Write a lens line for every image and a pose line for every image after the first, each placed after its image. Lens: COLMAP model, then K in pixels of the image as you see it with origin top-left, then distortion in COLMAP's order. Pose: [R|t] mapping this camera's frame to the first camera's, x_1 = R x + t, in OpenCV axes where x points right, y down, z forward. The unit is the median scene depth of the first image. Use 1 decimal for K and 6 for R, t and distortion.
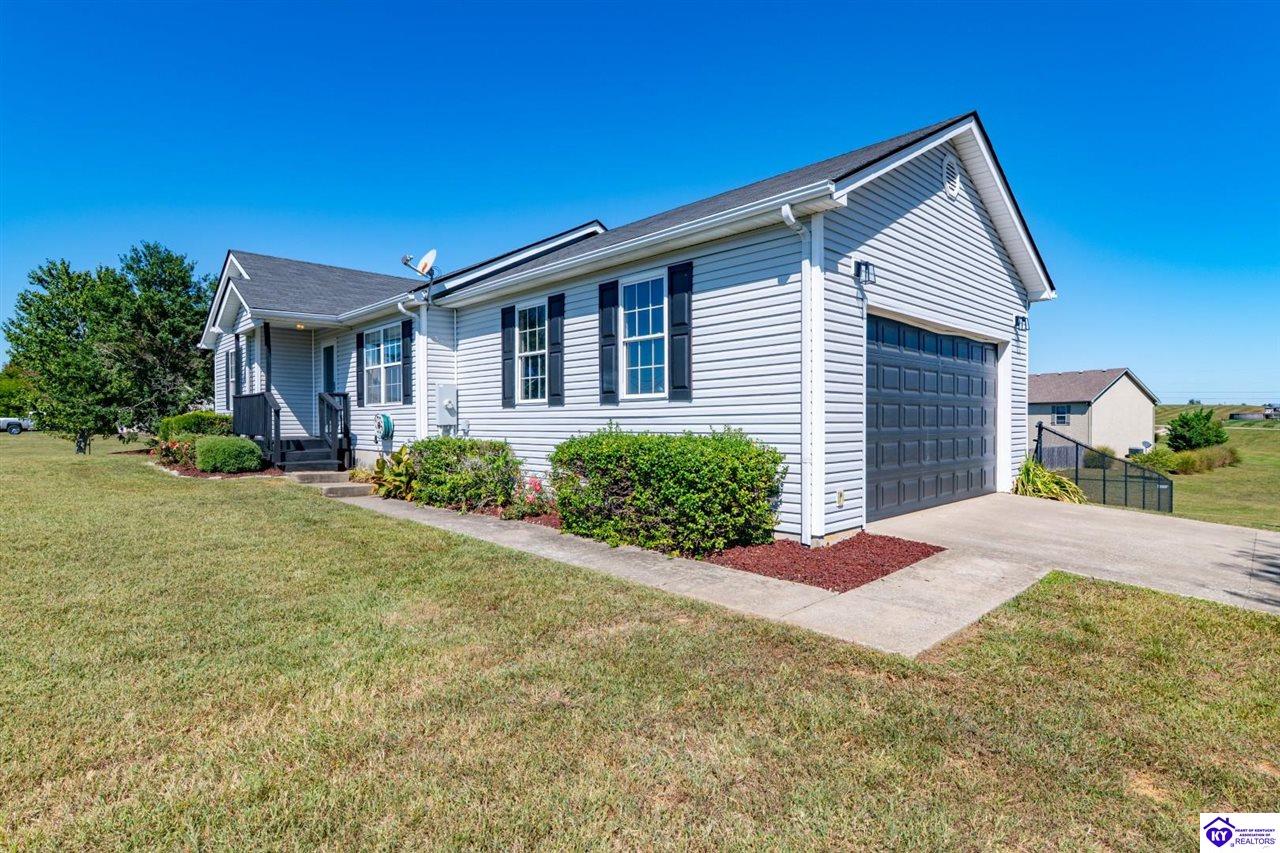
lens RADIAL K [[633.7, 0, 638.9], [0, 633.7, 424.2], [0, 0, 1]] dist [-0.002362, -0.000202]
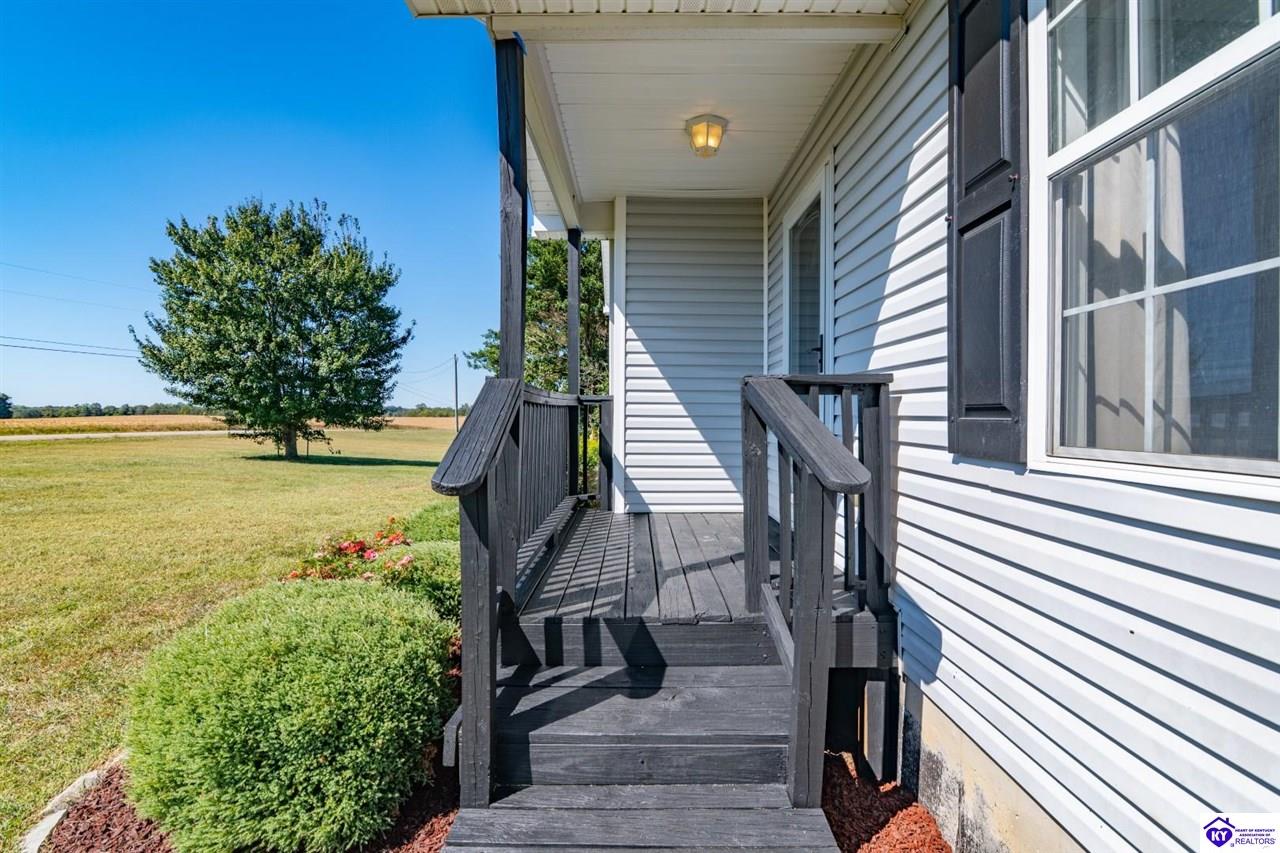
lens RADIAL K [[625.1, 0, 638.8], [0, 625.1, 428.8], [0, 0, 1]] dist [-0.000467, 0.000034]
pose [[0.736354, 0.017862, -0.676361, -0.388735], [-0.010250, 0.999831, 0.015245, -0.035416], [0.676519, -0.004293, 0.736413, 0.815830]]
